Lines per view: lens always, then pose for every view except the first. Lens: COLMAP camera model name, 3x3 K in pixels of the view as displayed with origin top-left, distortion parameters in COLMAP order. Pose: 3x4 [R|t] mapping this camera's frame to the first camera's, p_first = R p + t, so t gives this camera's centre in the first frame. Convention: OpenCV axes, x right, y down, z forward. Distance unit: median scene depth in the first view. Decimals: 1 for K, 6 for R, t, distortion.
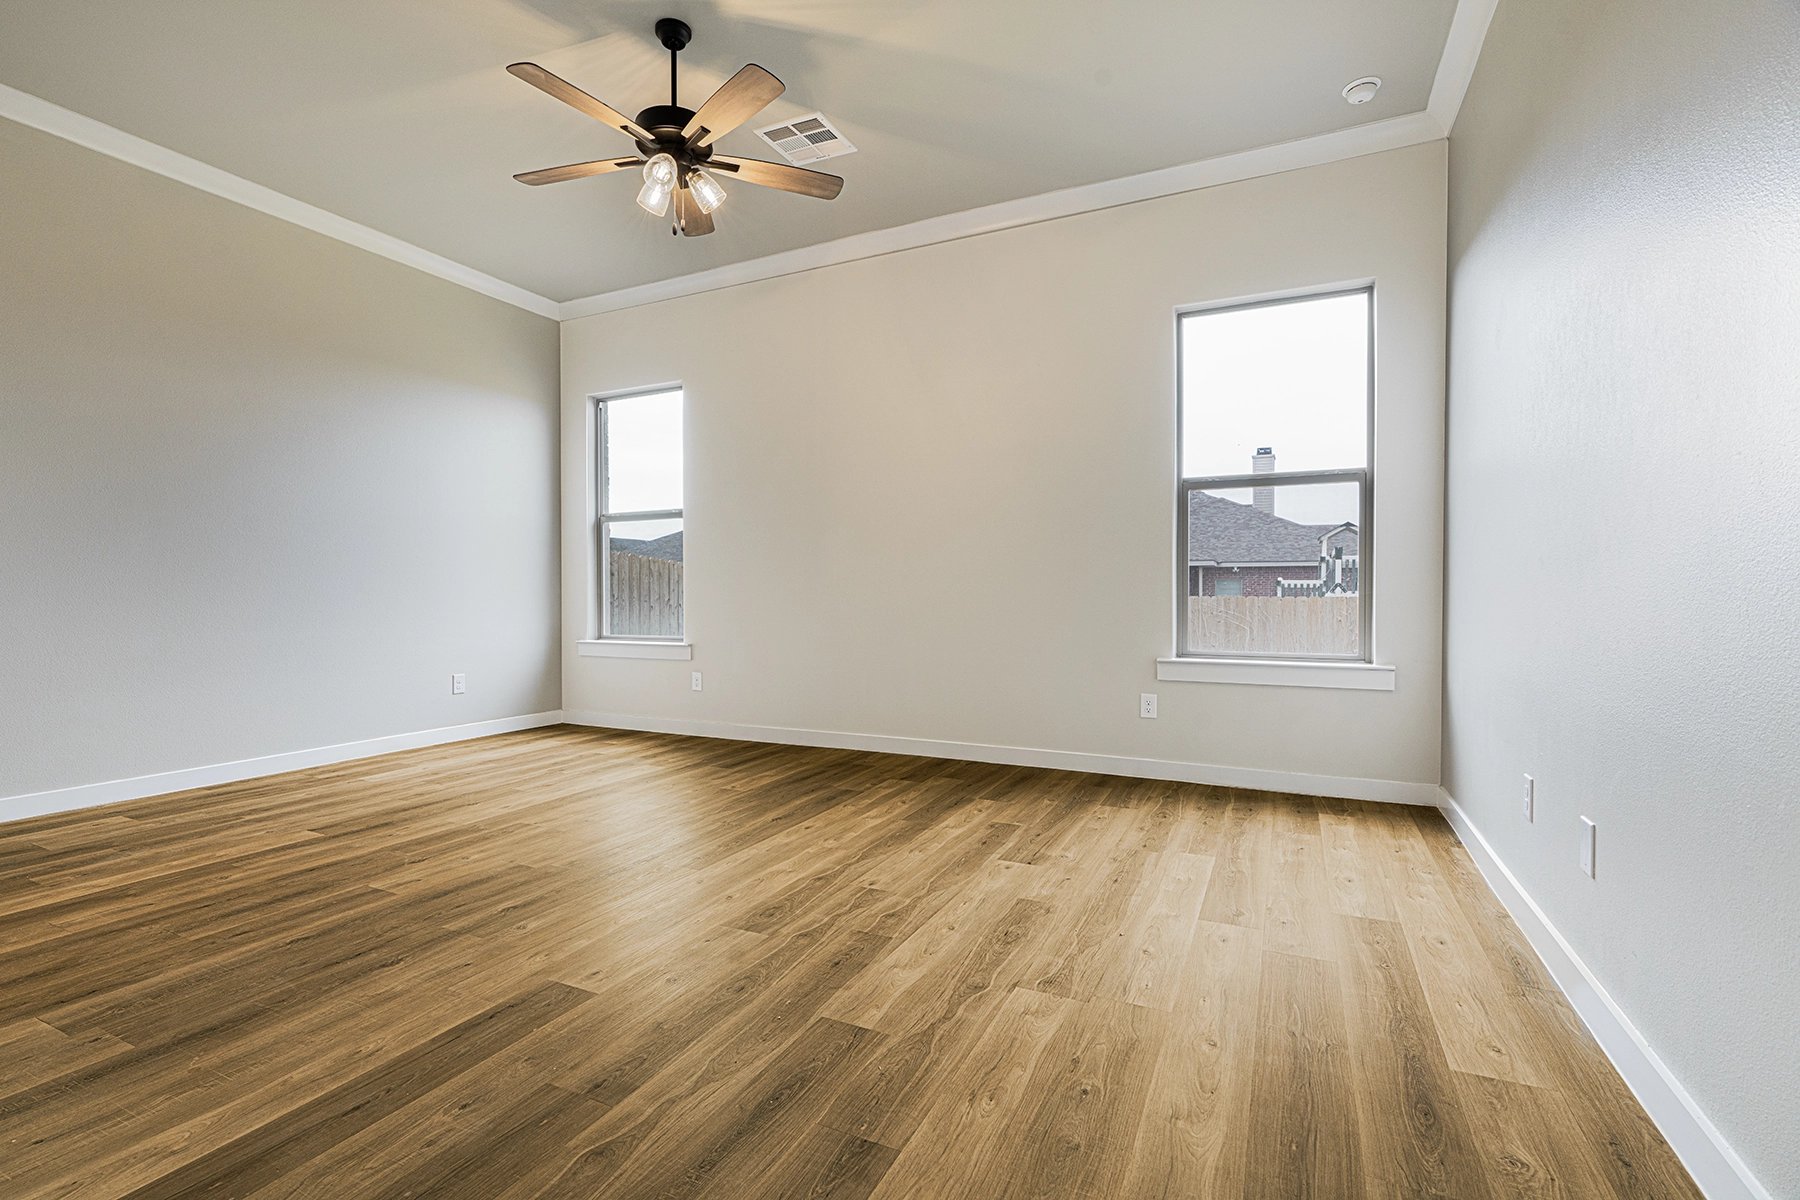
lens RADIAL K [[826.7, 0, 898.4], [0, 826.7, 604.1], [0, 0, 1]] dist [-0.002260, 0.000496]
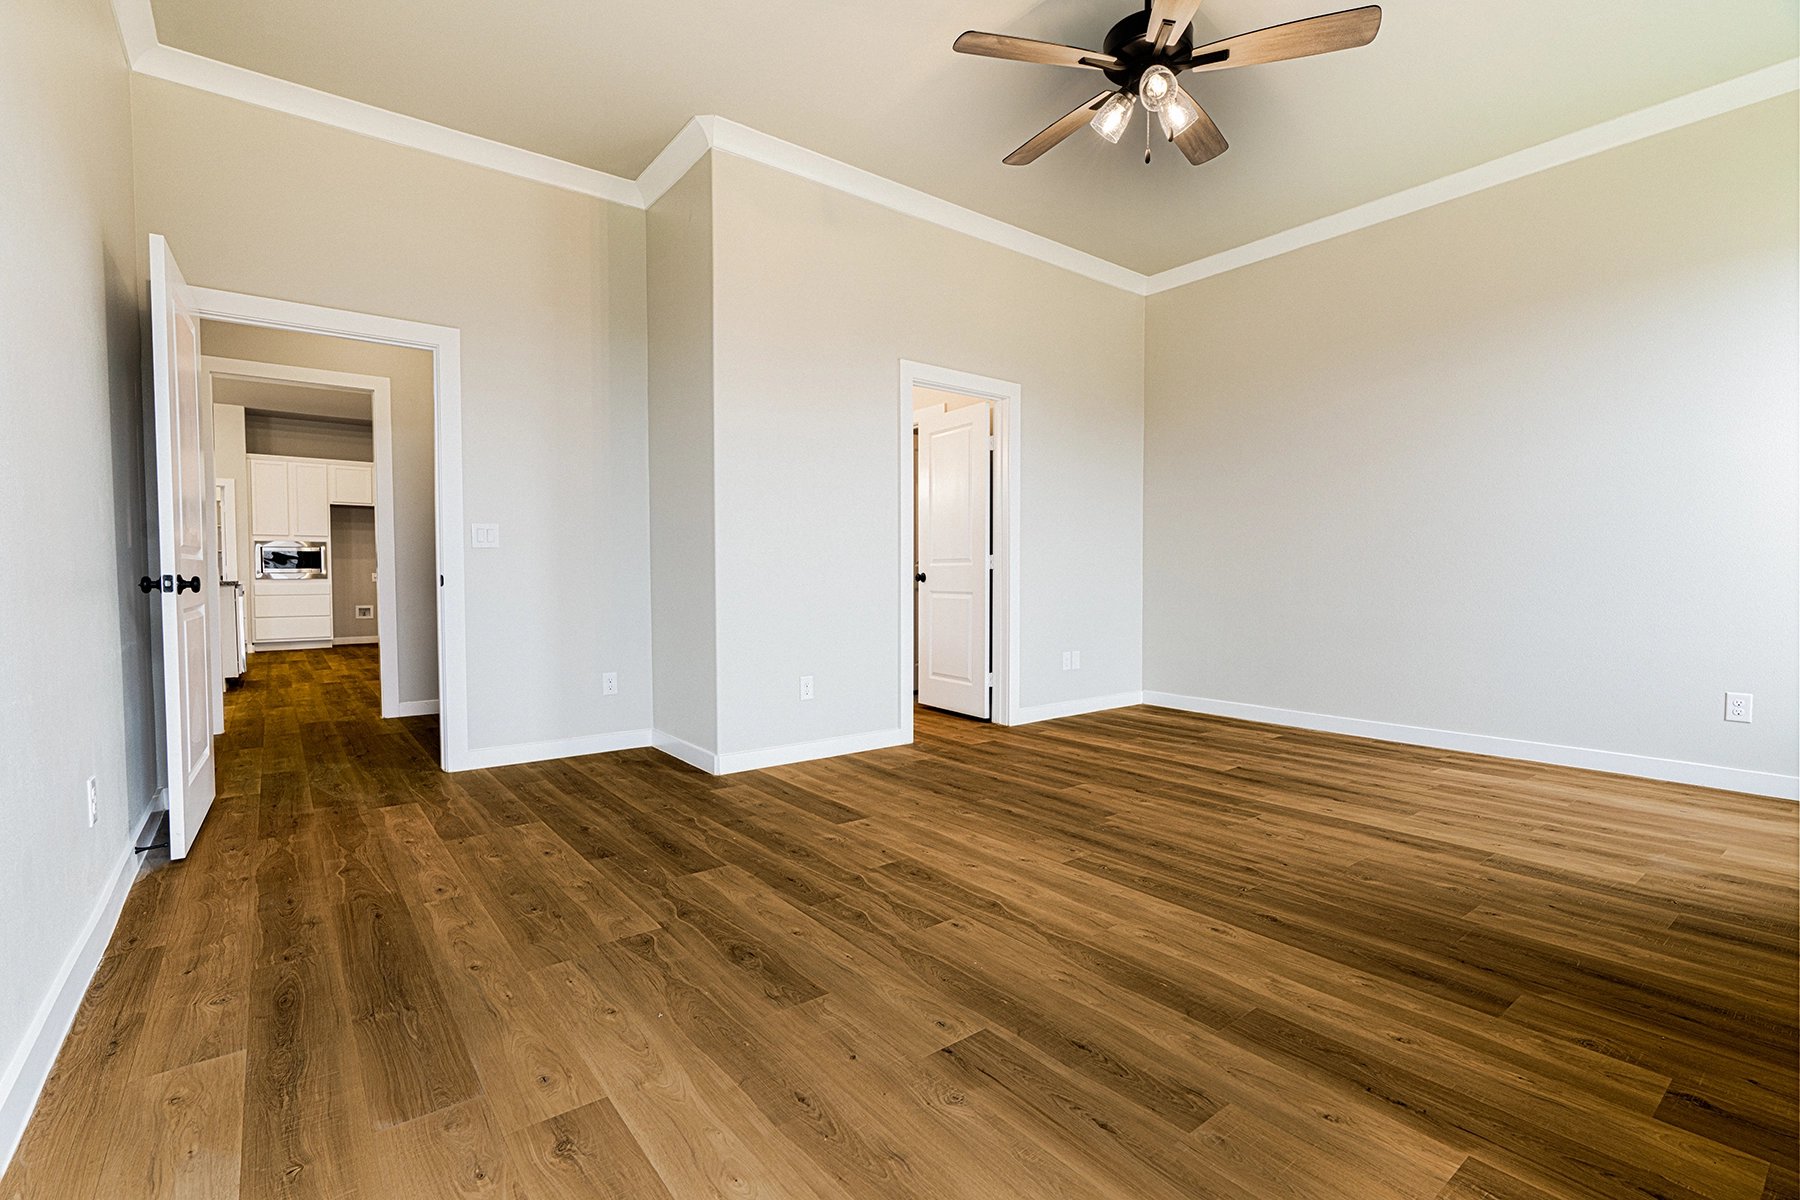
lens RADIAL K [[826.7, 0, 904.5], [0, 826.7, 604.6], [0, 0, 1]] dist [-0.002260, 0.000496]
pose [[-0.454451, 0.032836, -0.890166, 0.776247], [-0.007382, 0.999147, 0.040625, -0.020499], [0.890741, 0.025033, -0.453821, 1.418543]]
